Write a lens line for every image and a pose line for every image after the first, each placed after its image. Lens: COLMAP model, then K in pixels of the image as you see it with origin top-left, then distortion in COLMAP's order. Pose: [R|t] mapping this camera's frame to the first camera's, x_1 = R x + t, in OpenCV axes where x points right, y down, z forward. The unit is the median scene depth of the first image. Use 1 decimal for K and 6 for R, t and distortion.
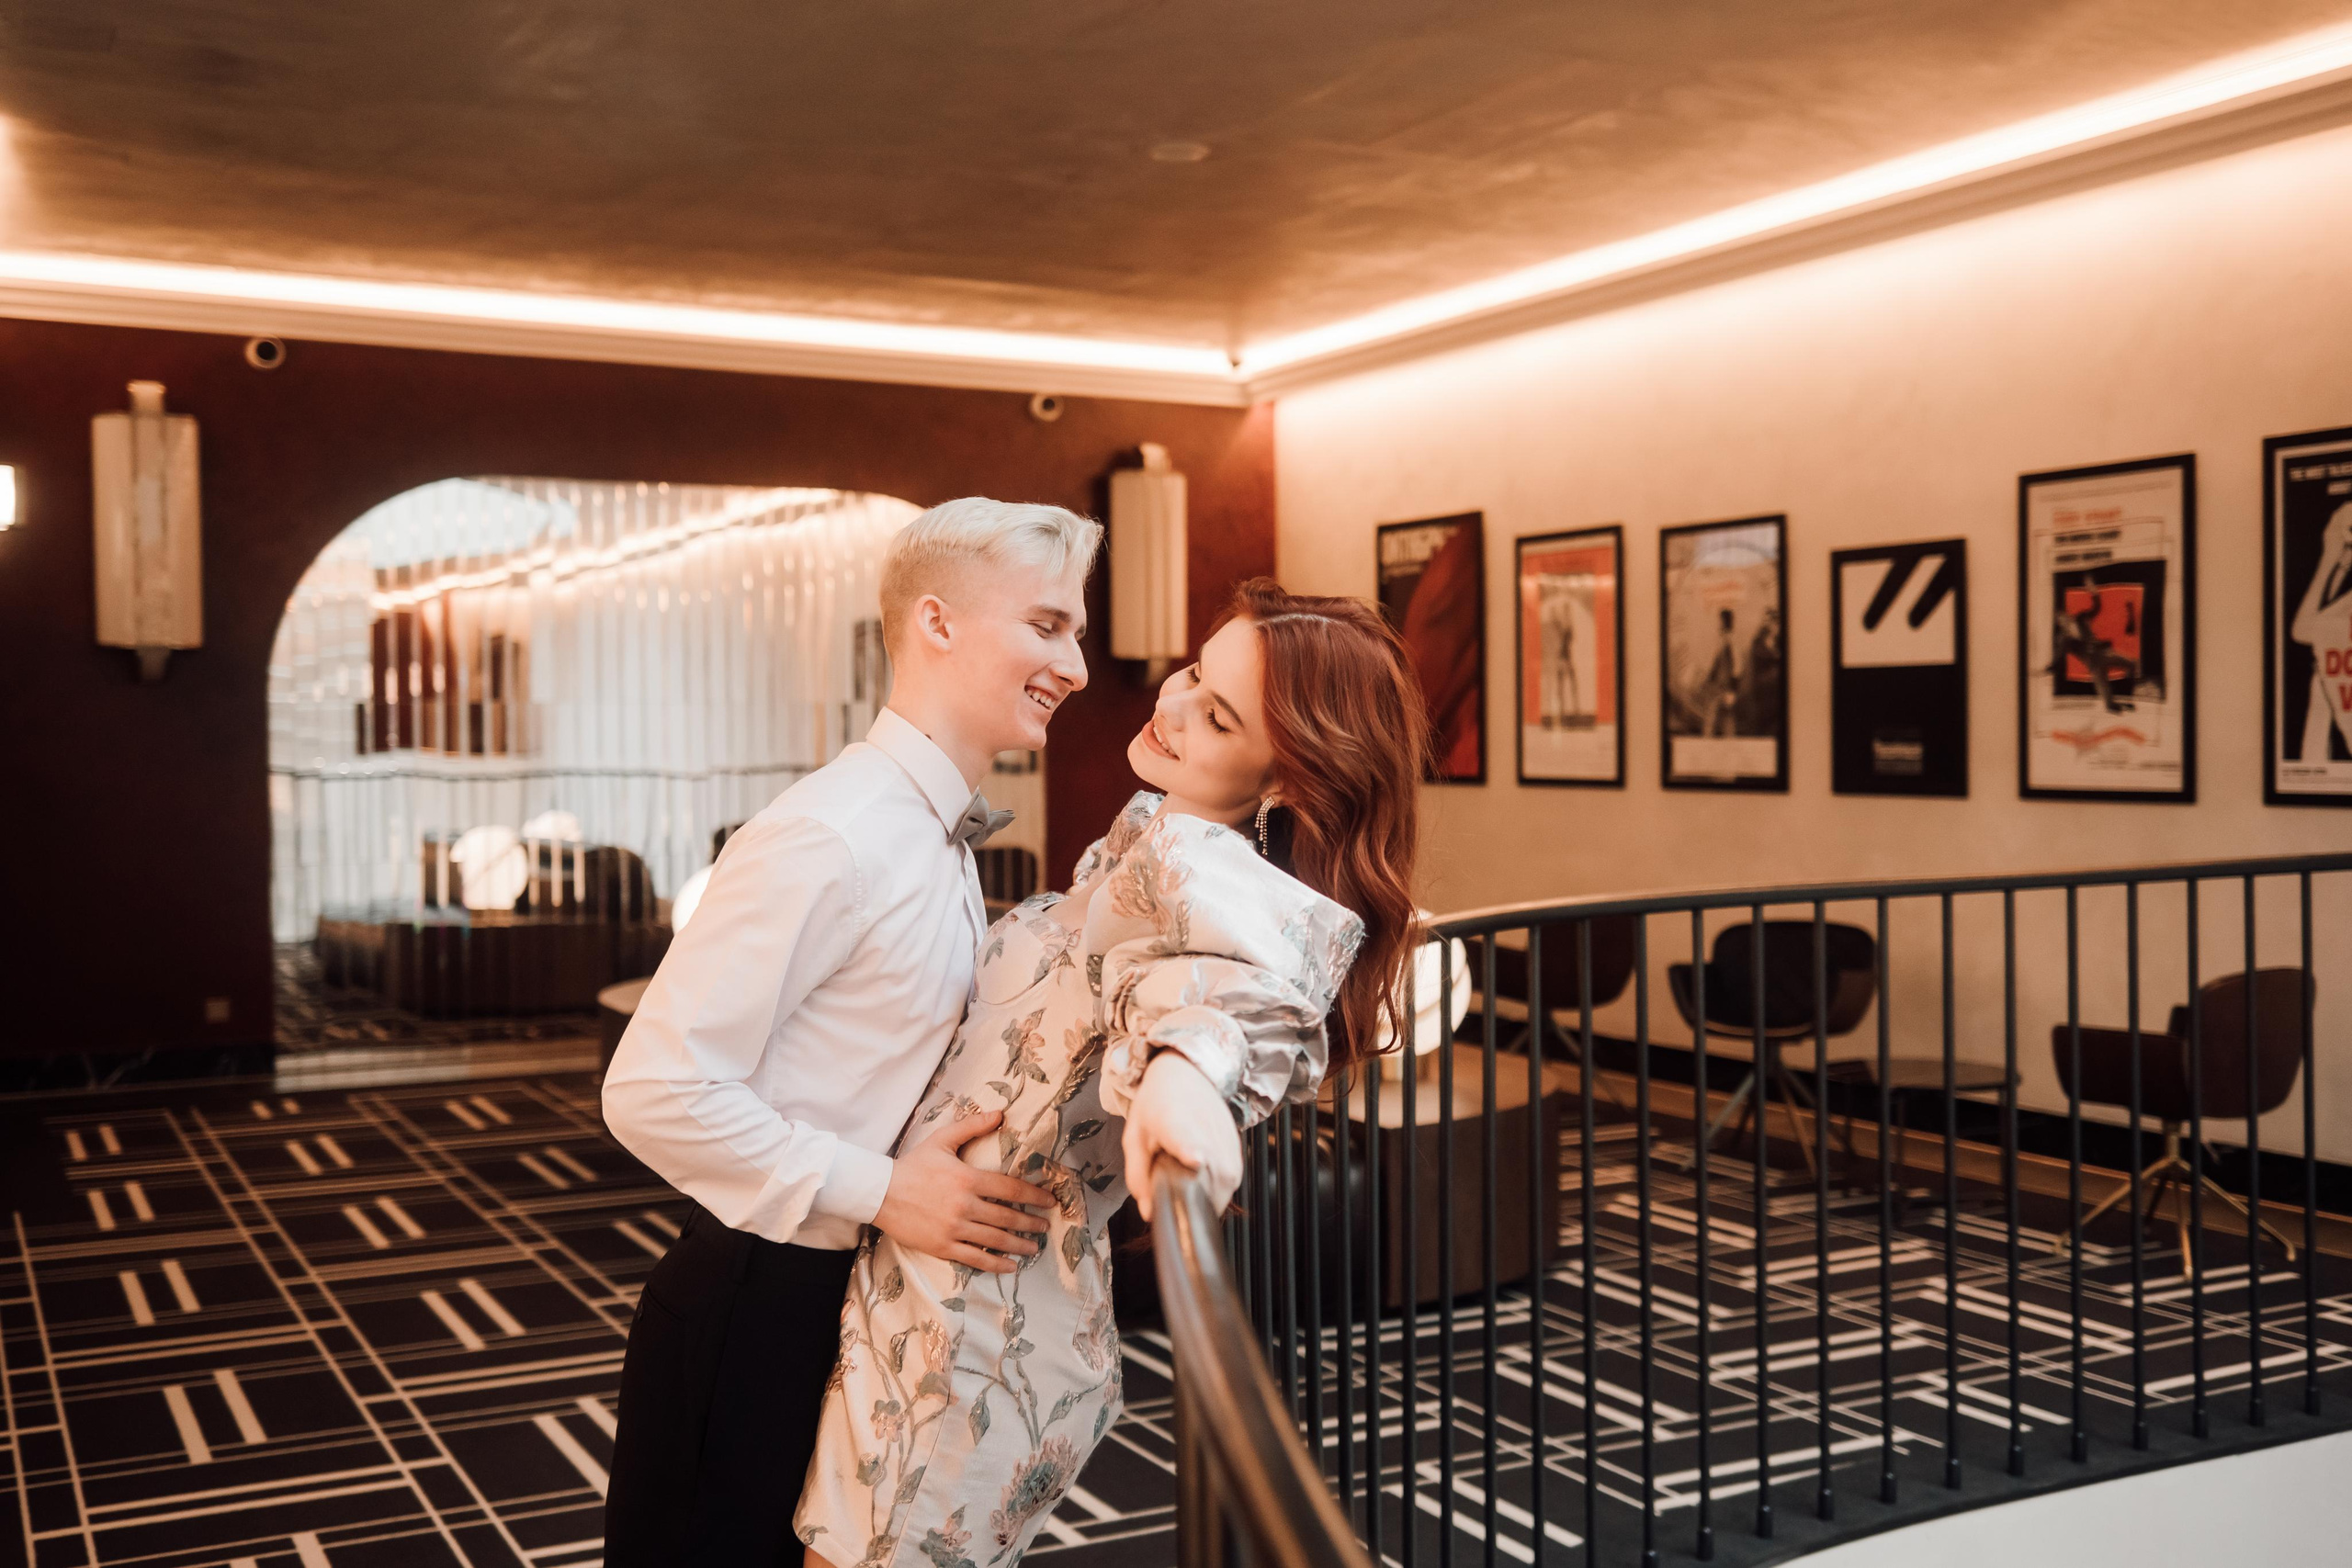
lens RADIAL K [[2220.5, 0, 1176.0], [0, 2220.5, 784.0], [0, 0, 1]] dist [0.012723, -0.017927]
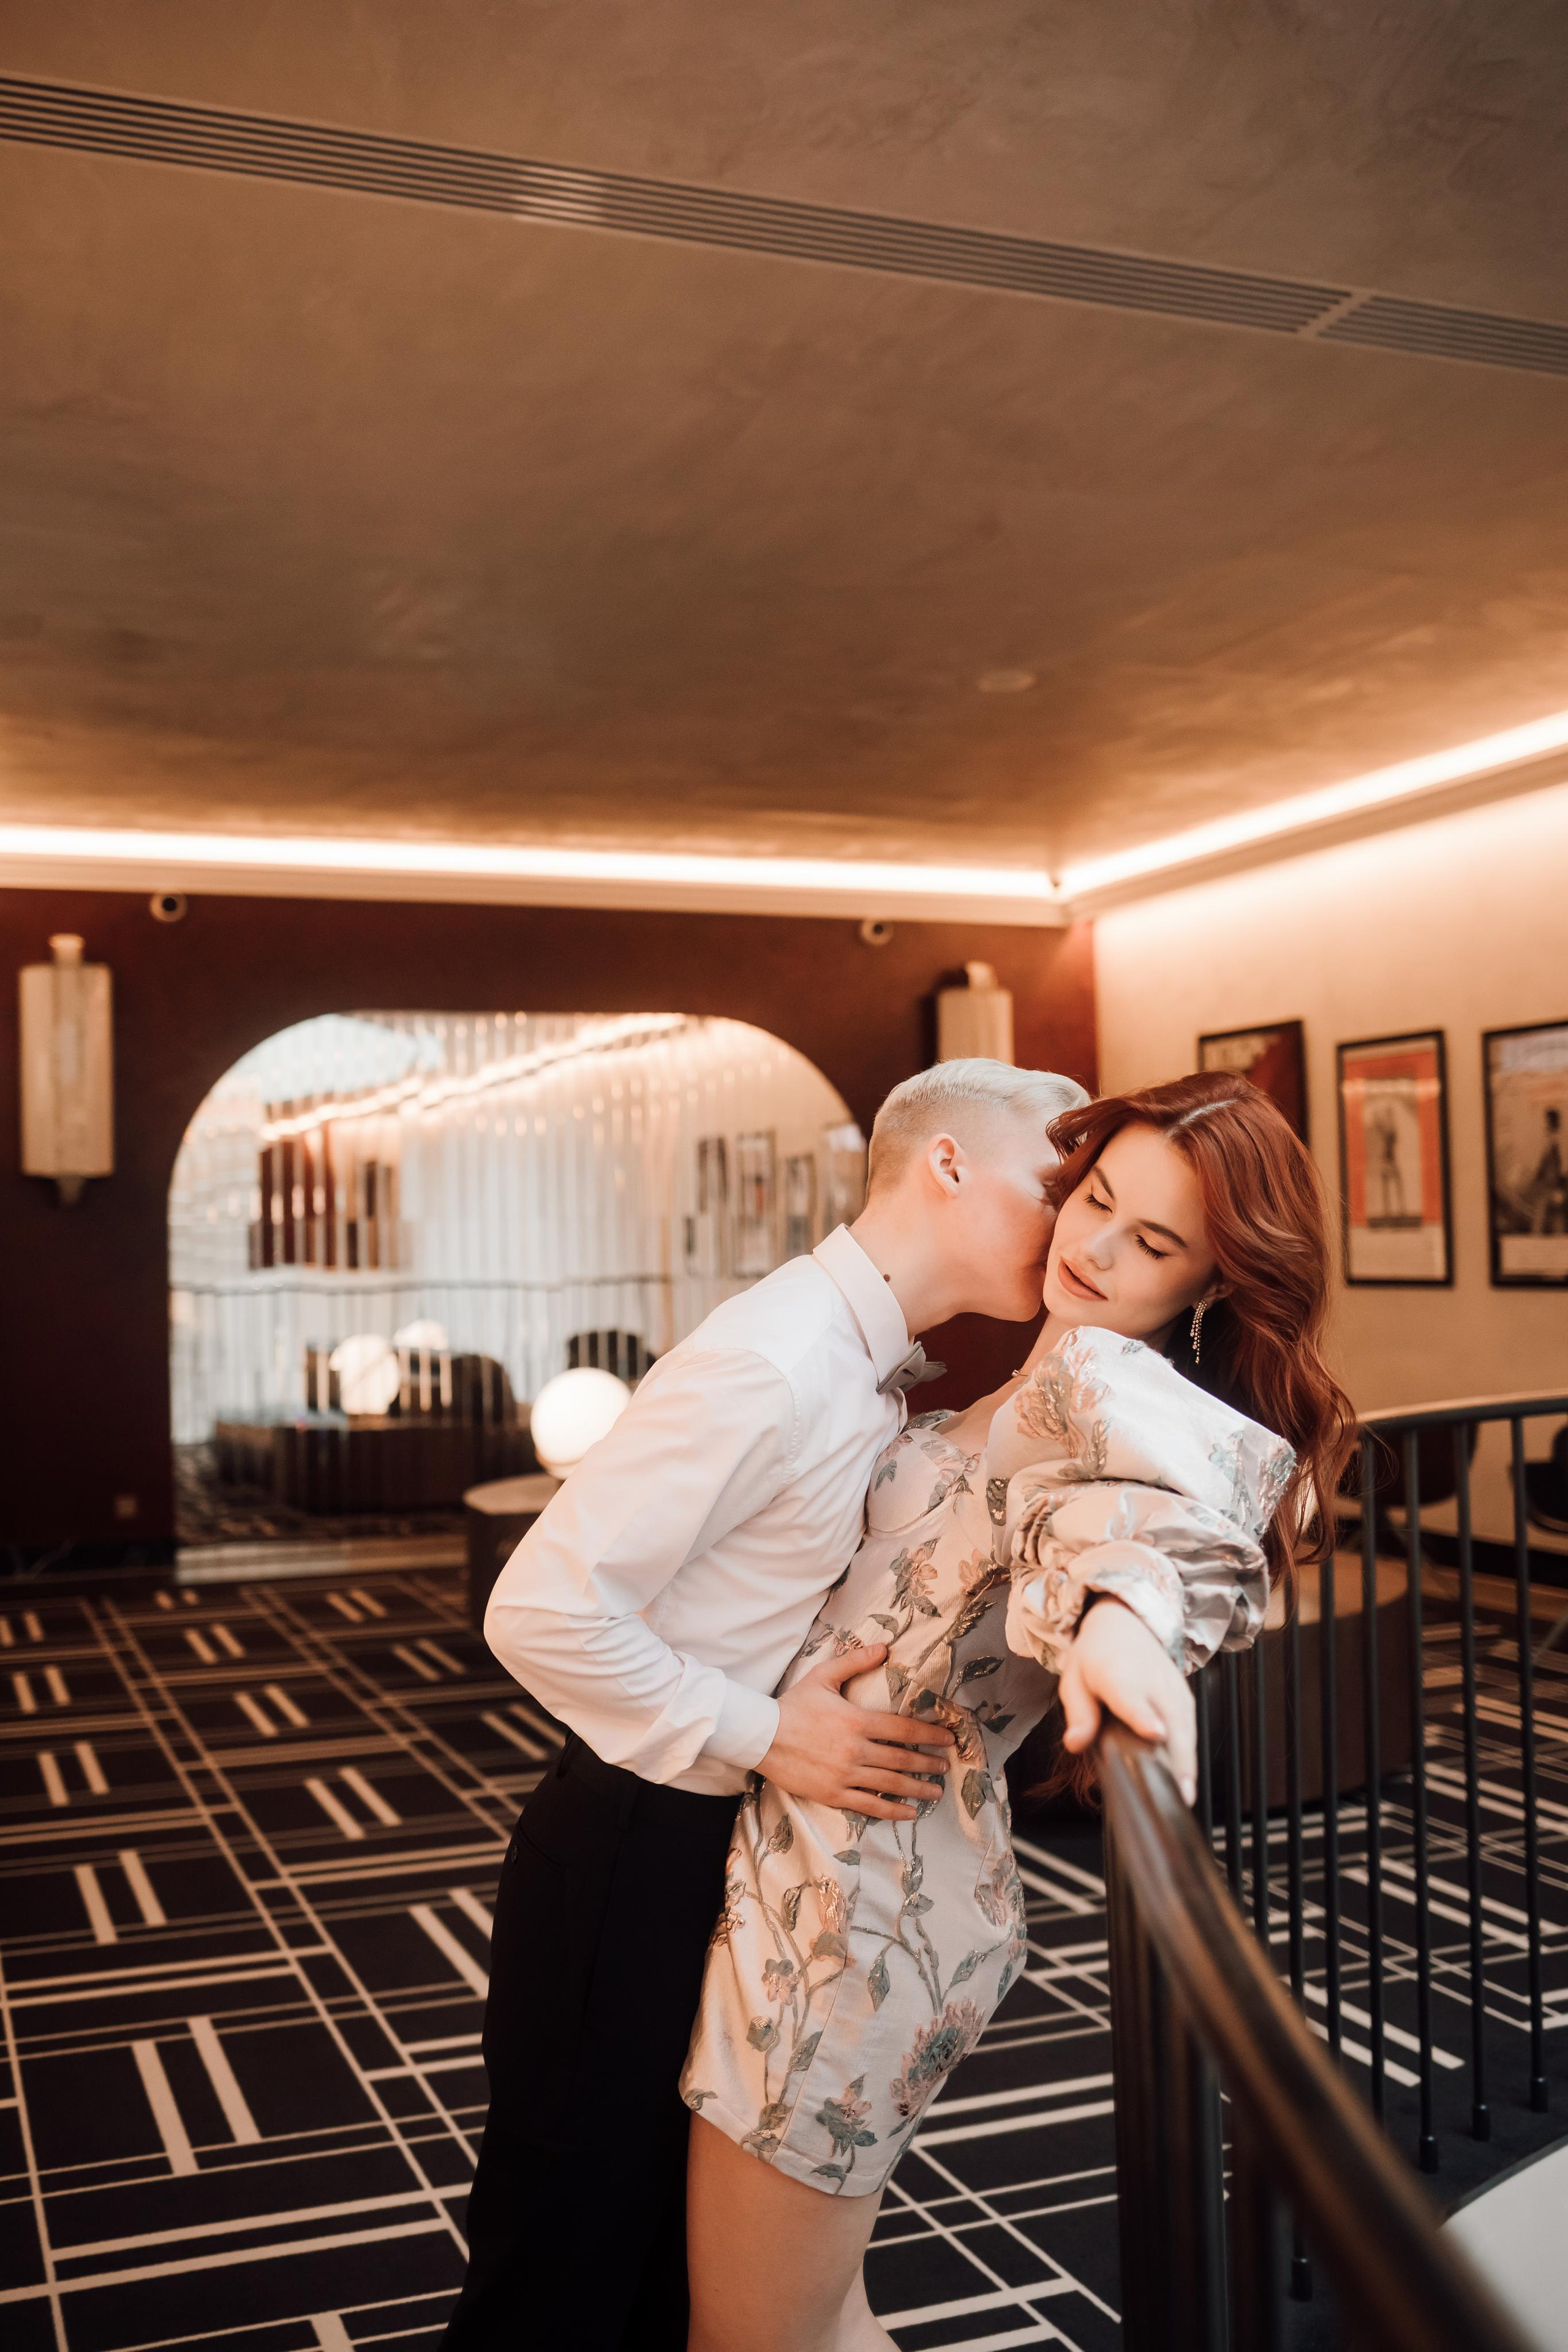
lens RADIAL K [[2406.8, 0, 784.0], [0, 2406.8, 1176.0], [0, 0, 1]] dist [-0.106532, -0.008121]
pose [[0.992279, -0.017988, -0.122716, 0.033473], [0.011910, 0.998674, -0.050087, 0.001982], [0.123454, 0.048239, 0.991177, -0.118612]]
